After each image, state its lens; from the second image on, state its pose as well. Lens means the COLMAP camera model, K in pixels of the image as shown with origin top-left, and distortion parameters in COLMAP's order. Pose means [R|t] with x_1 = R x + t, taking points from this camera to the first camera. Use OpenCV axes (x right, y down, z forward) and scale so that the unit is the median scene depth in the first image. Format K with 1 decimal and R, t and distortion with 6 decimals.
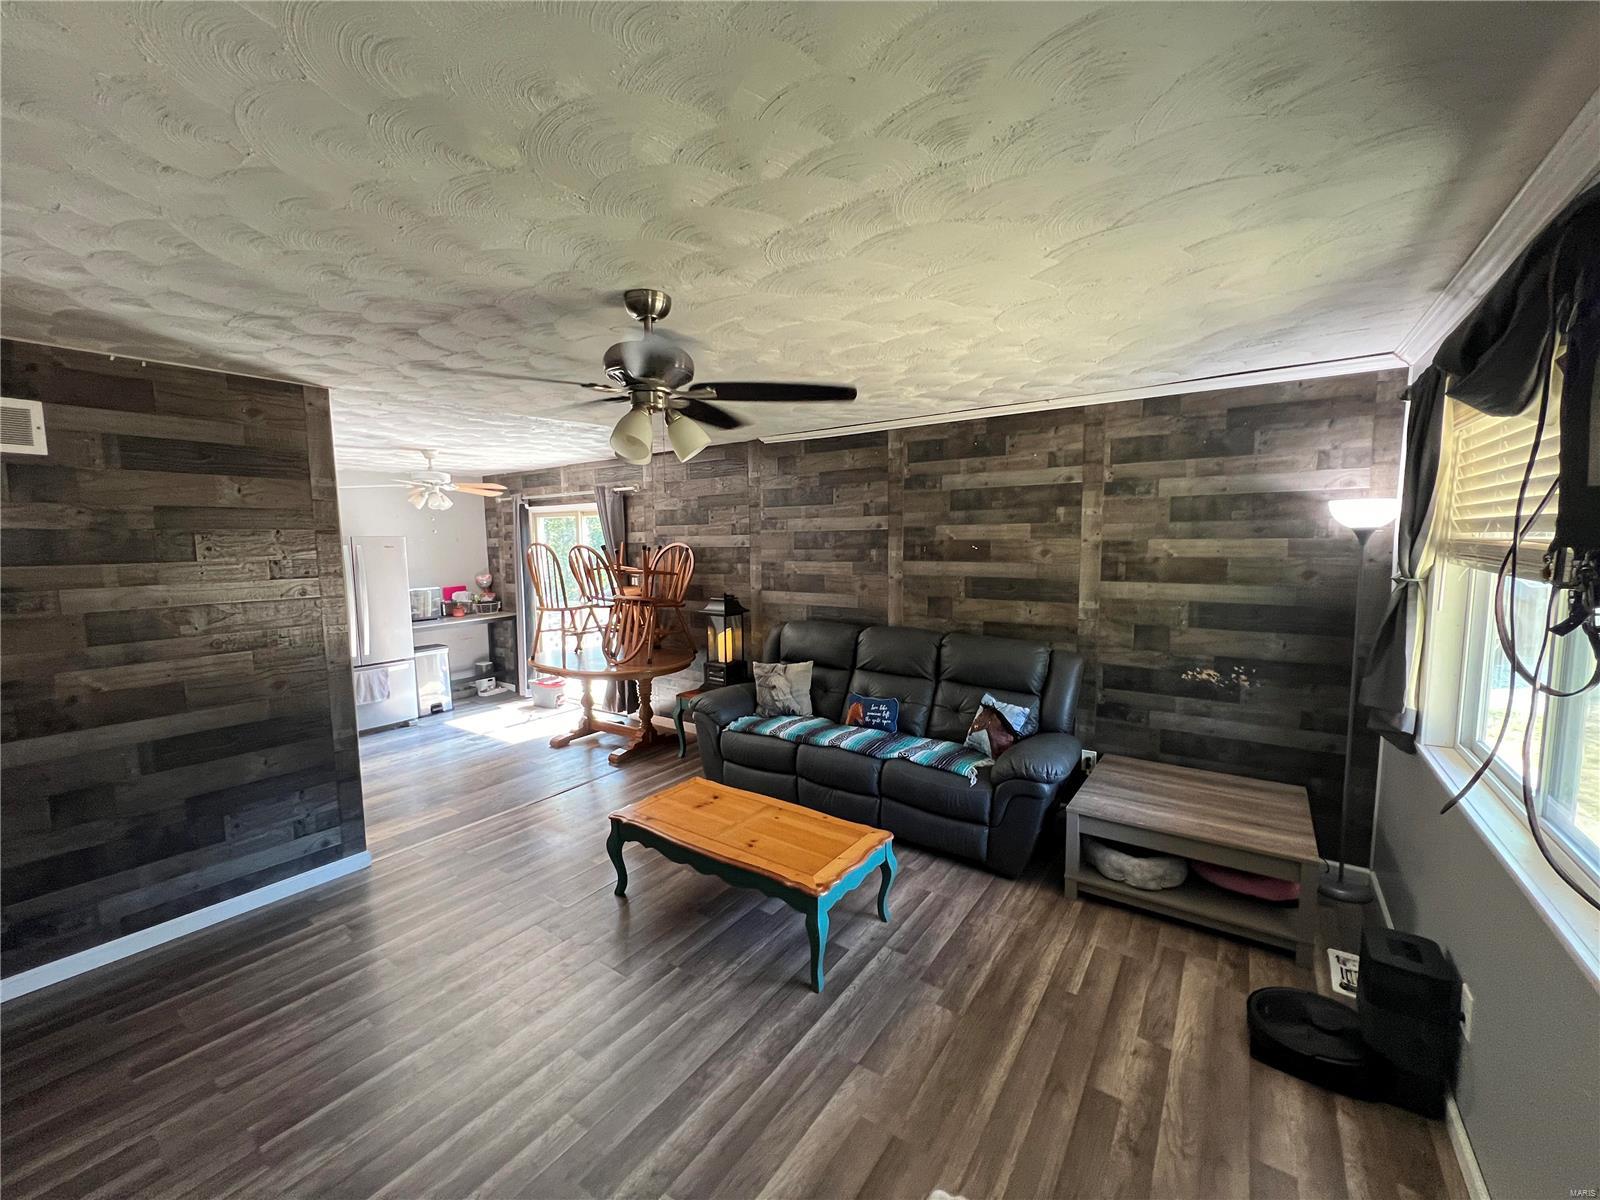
lens RADIAL K [[641.5, 0, 784.4], [0, 641.5, 601.0], [0, 0, 1]] dist [-0.001890, 0.000638]
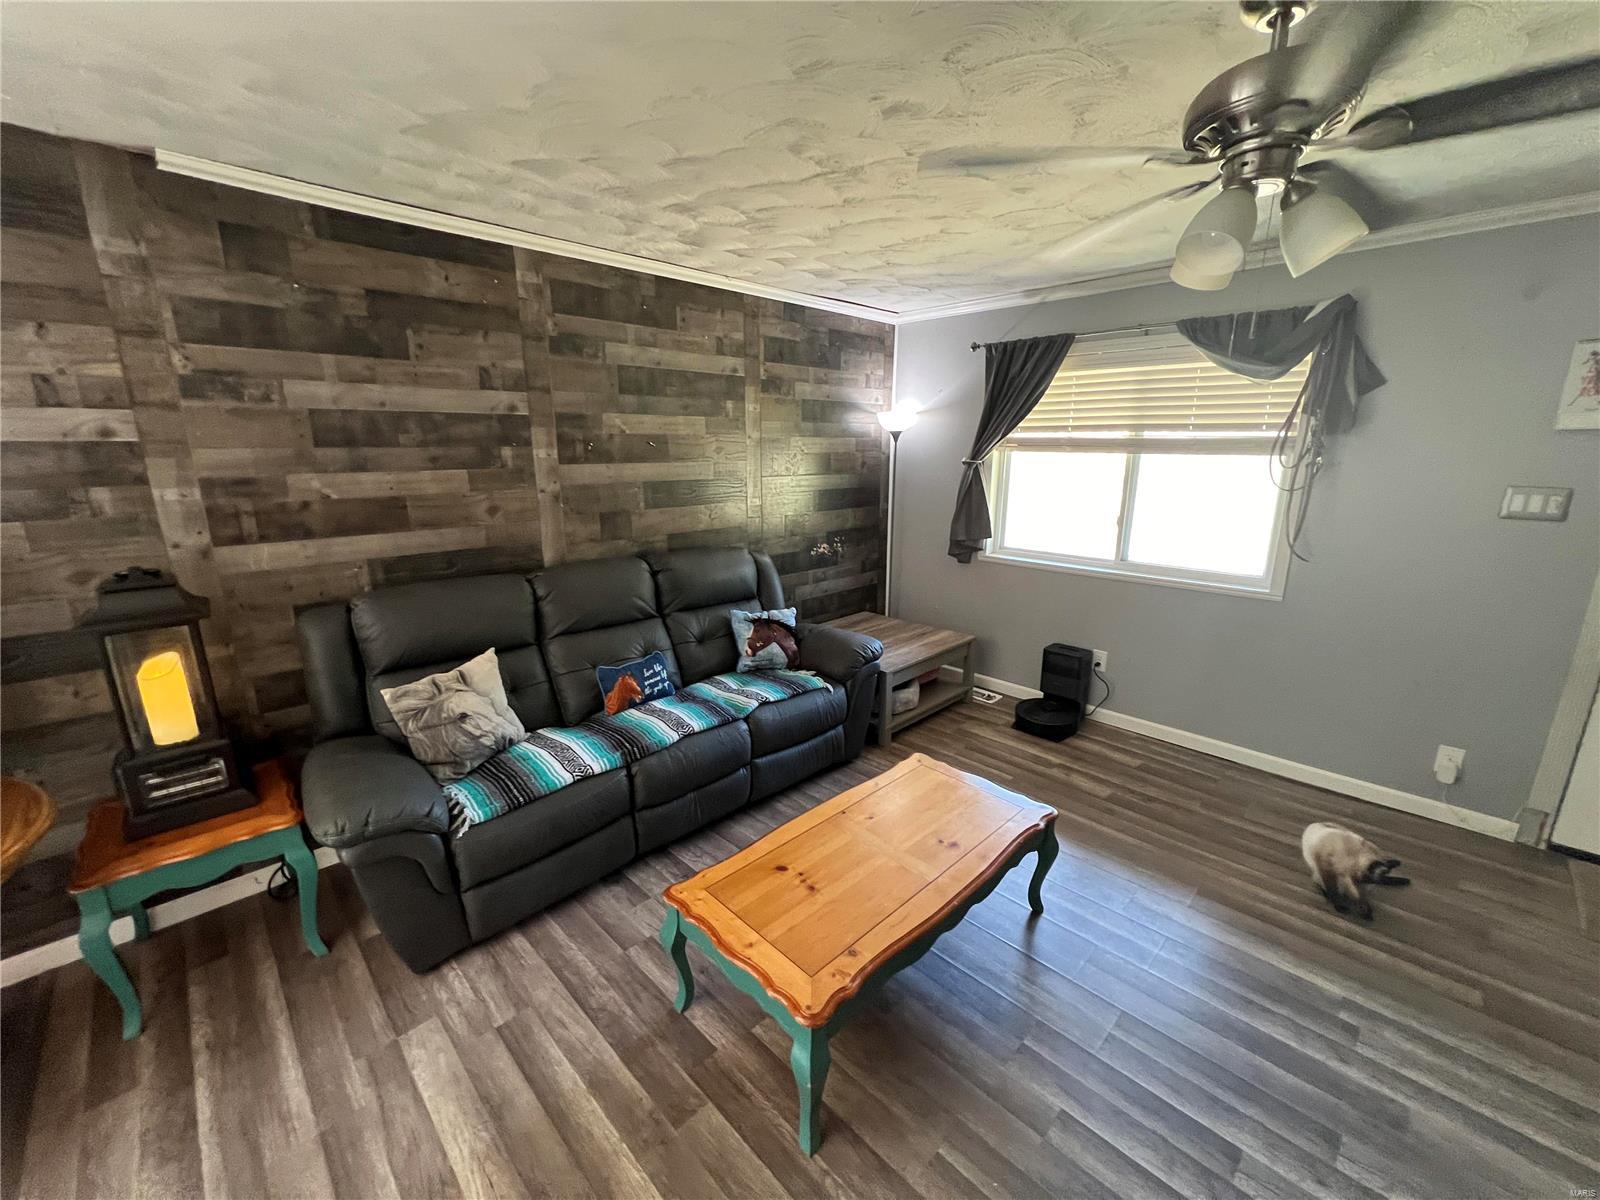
lens RADIAL K [[641.5, 0, 794.9], [0, 641.5, 599.7], [0, 0, 1]] dist [-0.001890, 0.000638]
pose [[0.166470, -0.206235, 0.964238, -0.468500], [0.111664, 0.975535, 0.189373, -0.024852], [-0.979703, 0.076146, 0.185427, 0.669855]]
